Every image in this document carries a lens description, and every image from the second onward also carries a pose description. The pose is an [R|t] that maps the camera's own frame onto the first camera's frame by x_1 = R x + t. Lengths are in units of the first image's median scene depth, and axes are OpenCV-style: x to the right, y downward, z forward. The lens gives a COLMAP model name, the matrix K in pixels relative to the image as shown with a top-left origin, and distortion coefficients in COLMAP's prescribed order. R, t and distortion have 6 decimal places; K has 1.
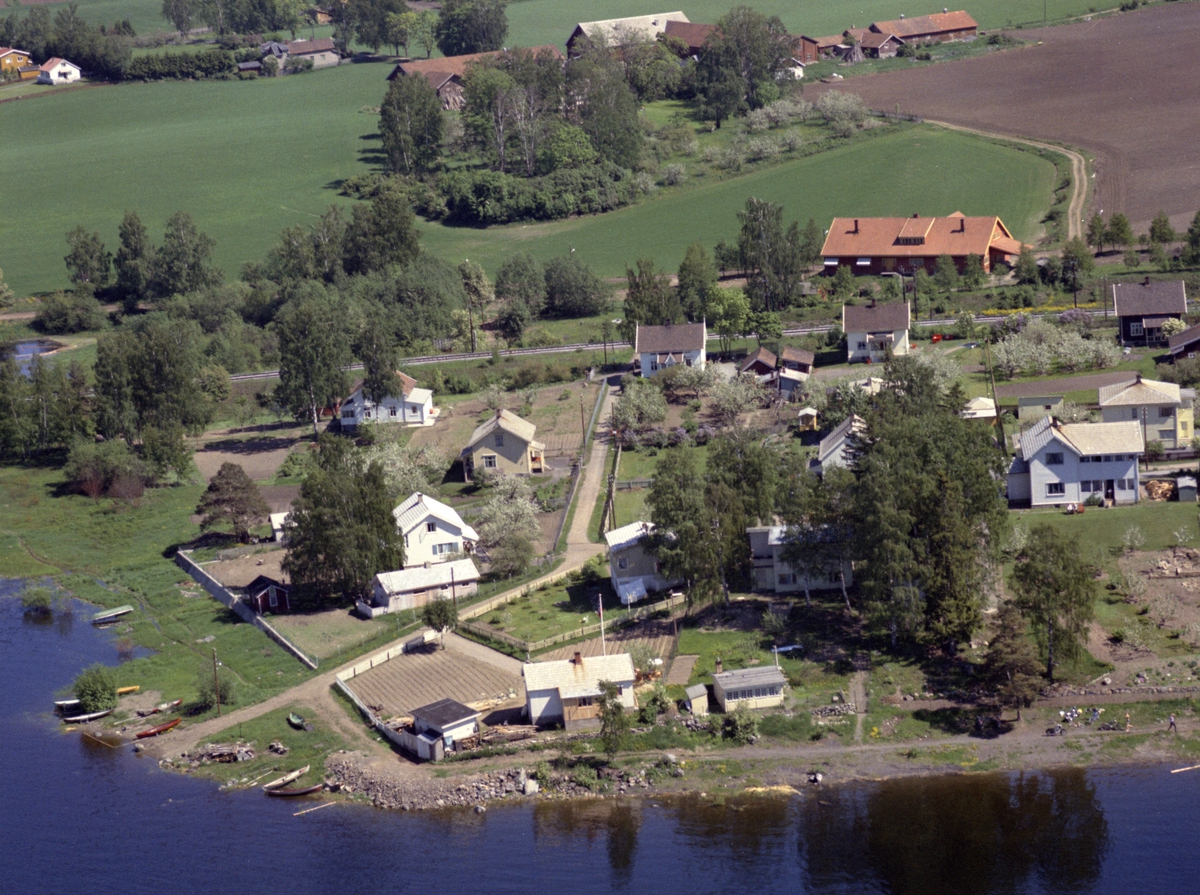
lens RADIAL K [[3258.8, 0, 600.0], [0, 3258.8, 447.5], [0, 0, 1]] dist [0.062517, -0.313046]
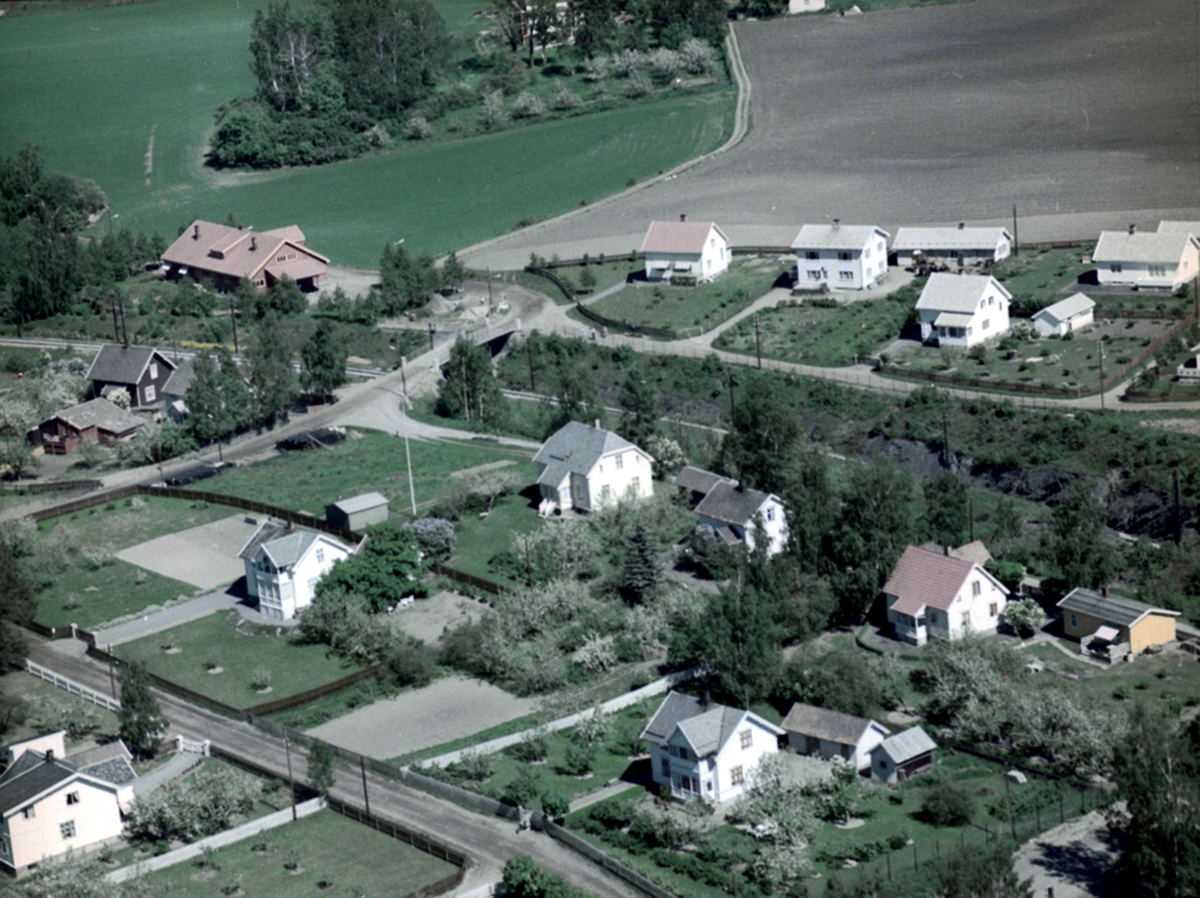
lens RADIAL K [[3361.5, 0, 600.0], [0, 3361.5, 449.0], [0, 0, 1]] dist [0.070495, -0.424129]
pose [[0.872904, 0.118571, -0.473265, 0.681122], [-0.076208, 0.991249, 0.107784, -0.123354], [0.481904, -0.058019, 0.874301, 0.169809]]
